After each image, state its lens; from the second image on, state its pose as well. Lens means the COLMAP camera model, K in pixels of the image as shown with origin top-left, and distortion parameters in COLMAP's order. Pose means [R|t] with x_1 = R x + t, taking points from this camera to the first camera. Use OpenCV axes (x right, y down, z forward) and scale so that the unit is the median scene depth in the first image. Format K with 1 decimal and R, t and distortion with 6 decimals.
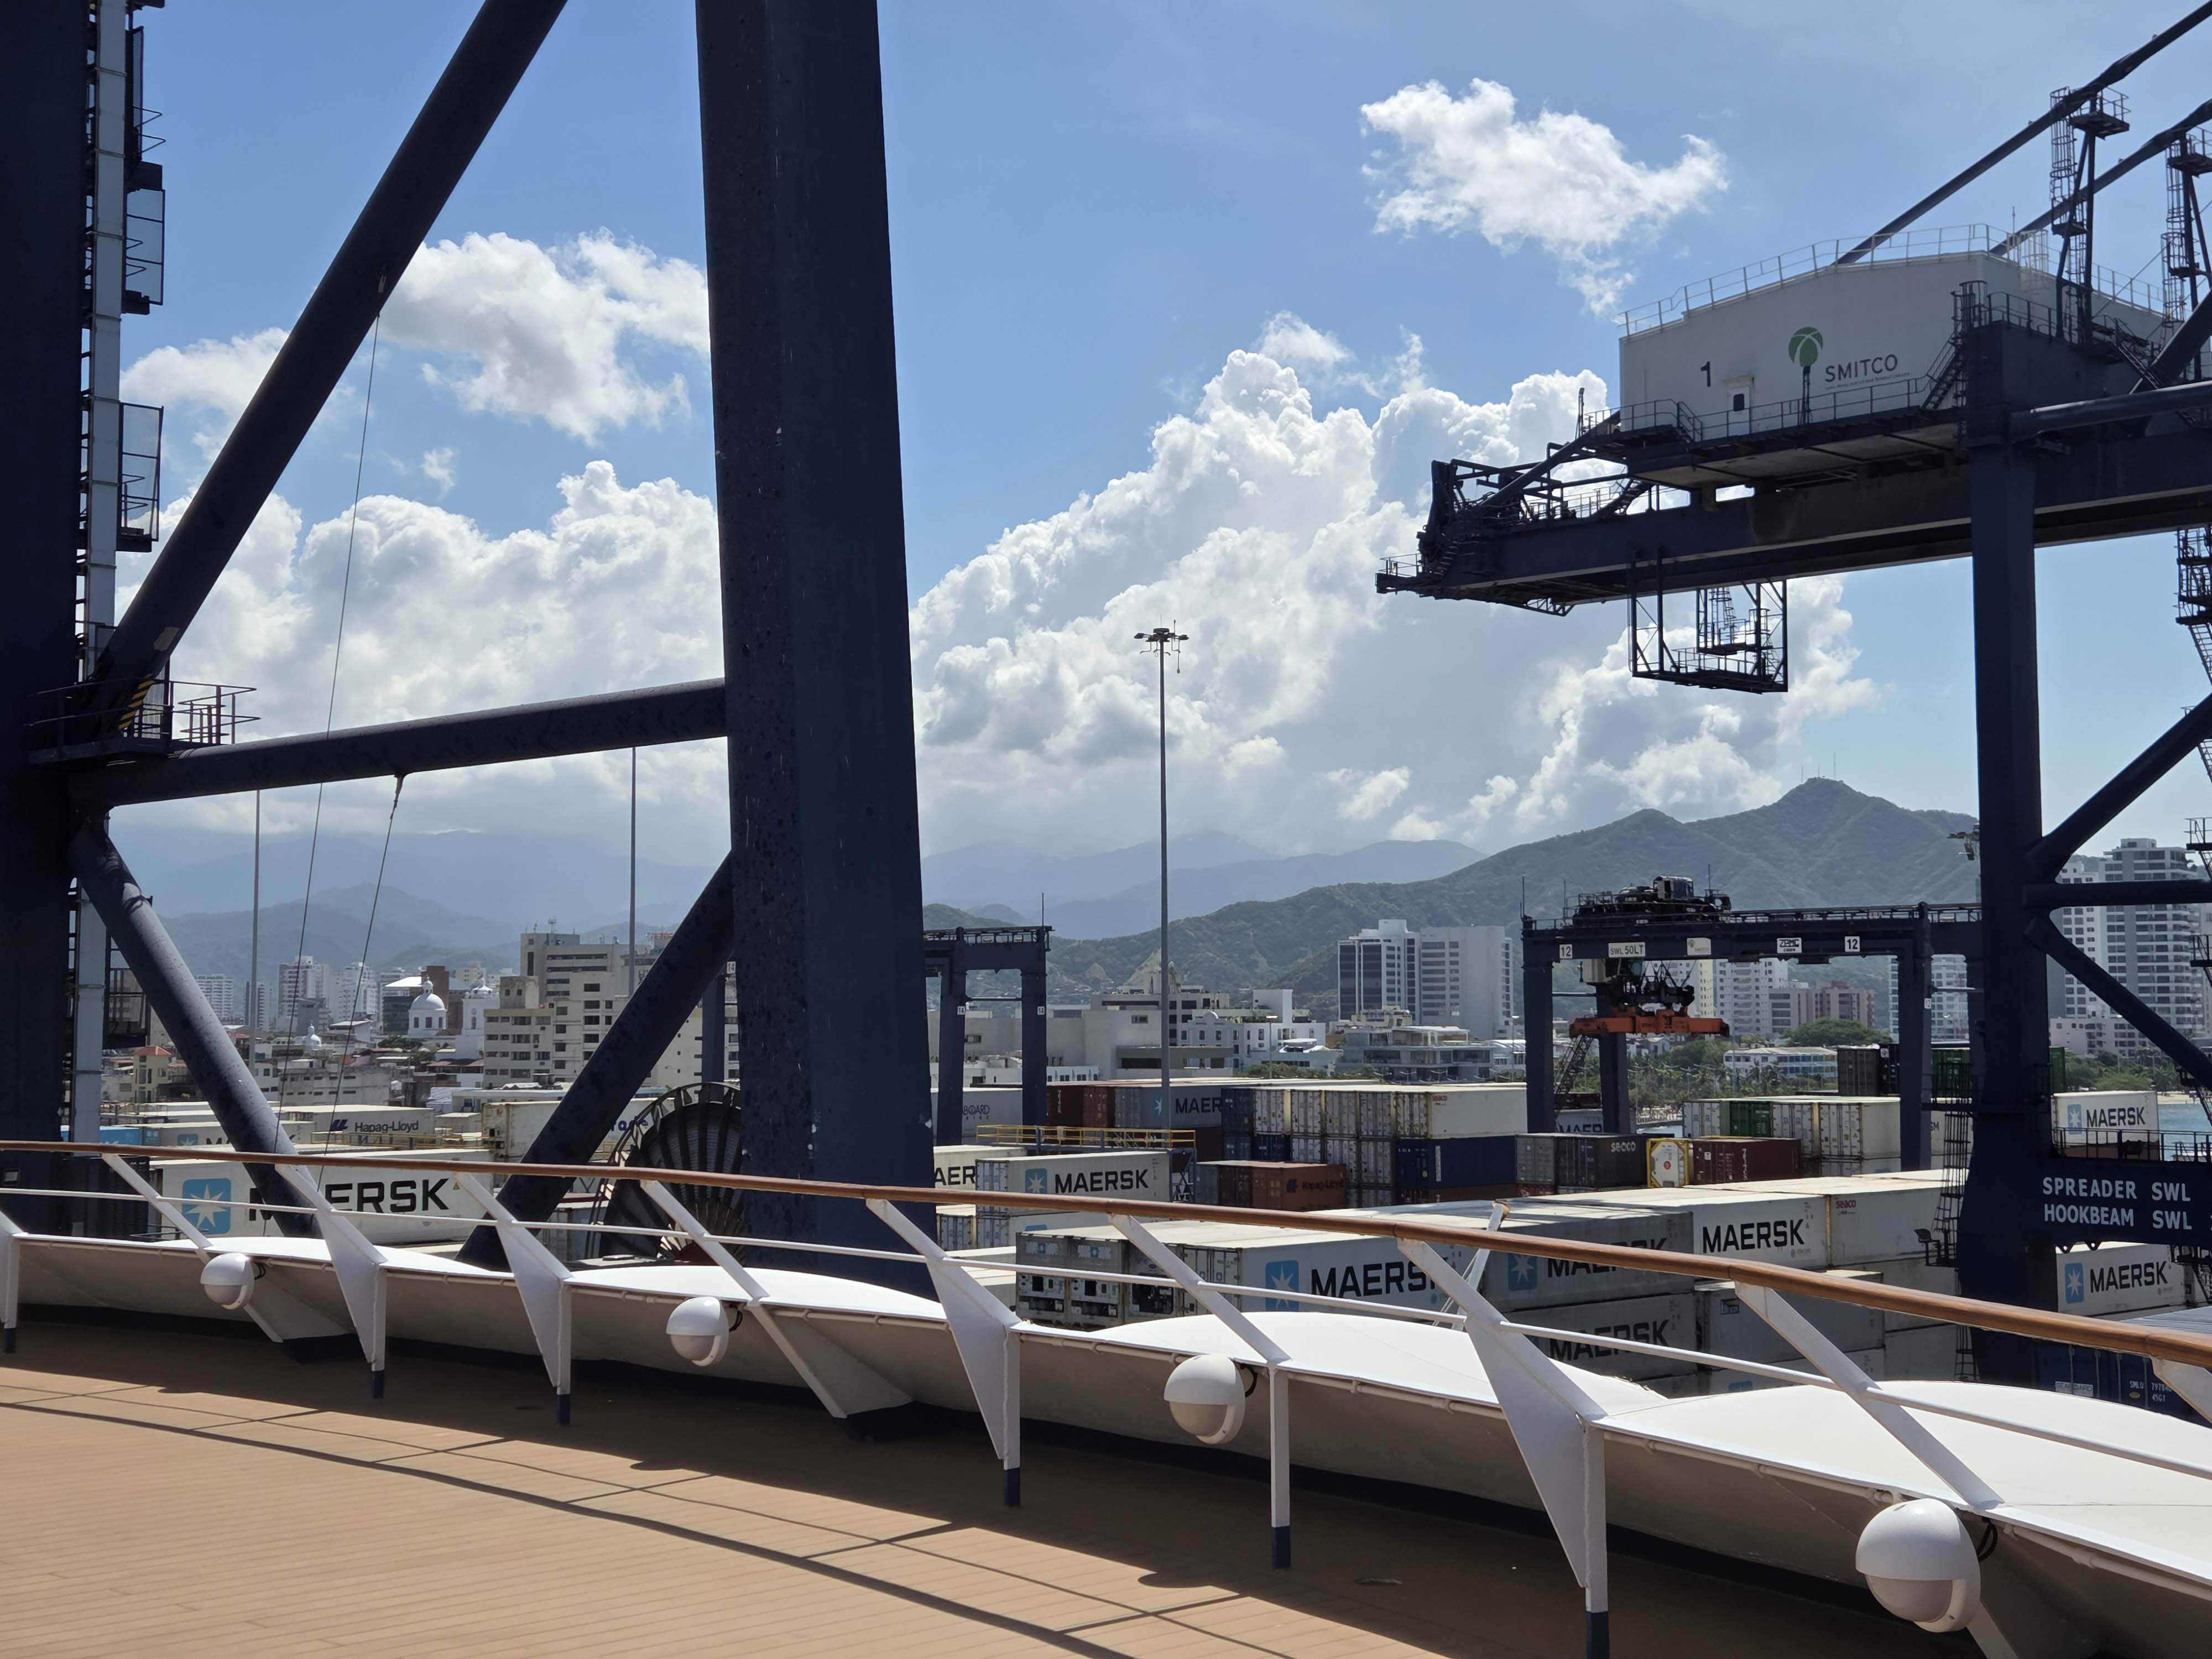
lens RADIAL K [[2959.5, 0, 1106.0], [0, 2959.5, 829.5], [0, 0, 1]] dist [-0.019144, -0.040944]
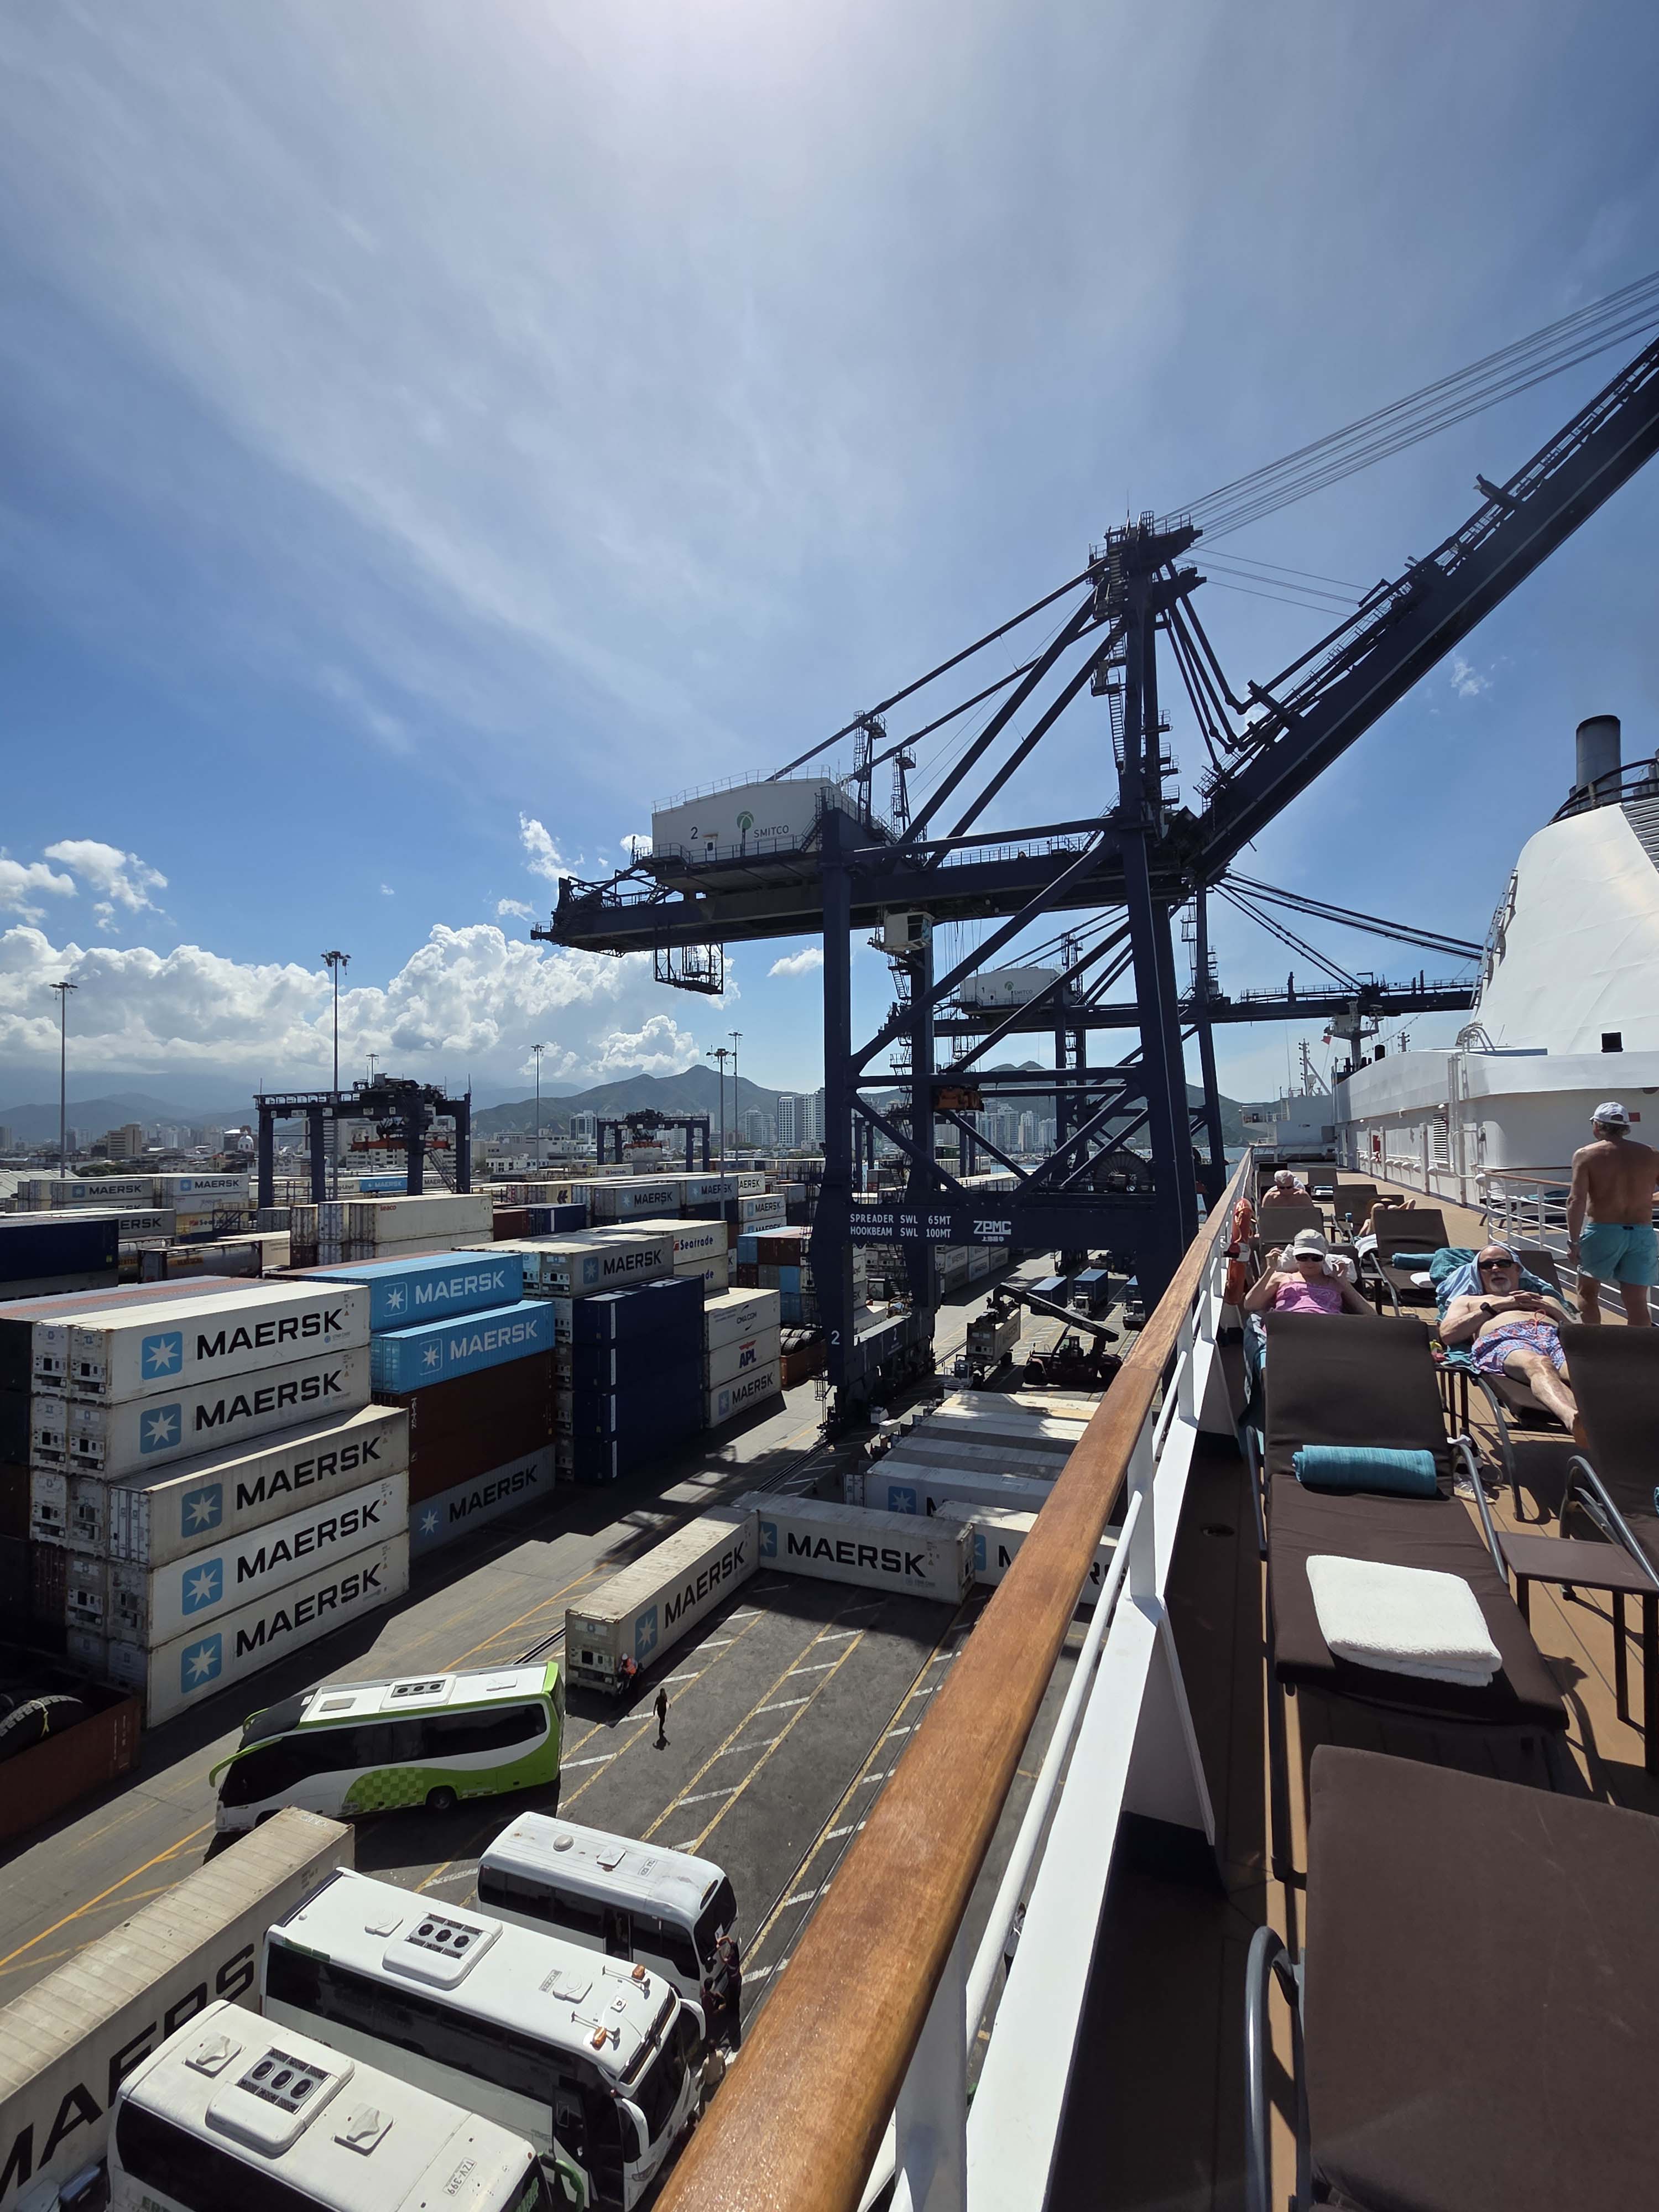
lens RADIAL K [[1016.7, 0, 821.6], [0, 1016.7, 1152.2], [0, 0, 1]] dist [-0.001108, -0.000018]
pose [[0.932639, -0.001231, 0.360808, 0.027057], [-0.020891, 0.998132, 0.057407, 0.026827], [-0.360205, -0.061078, 0.930872, 0.277232]]
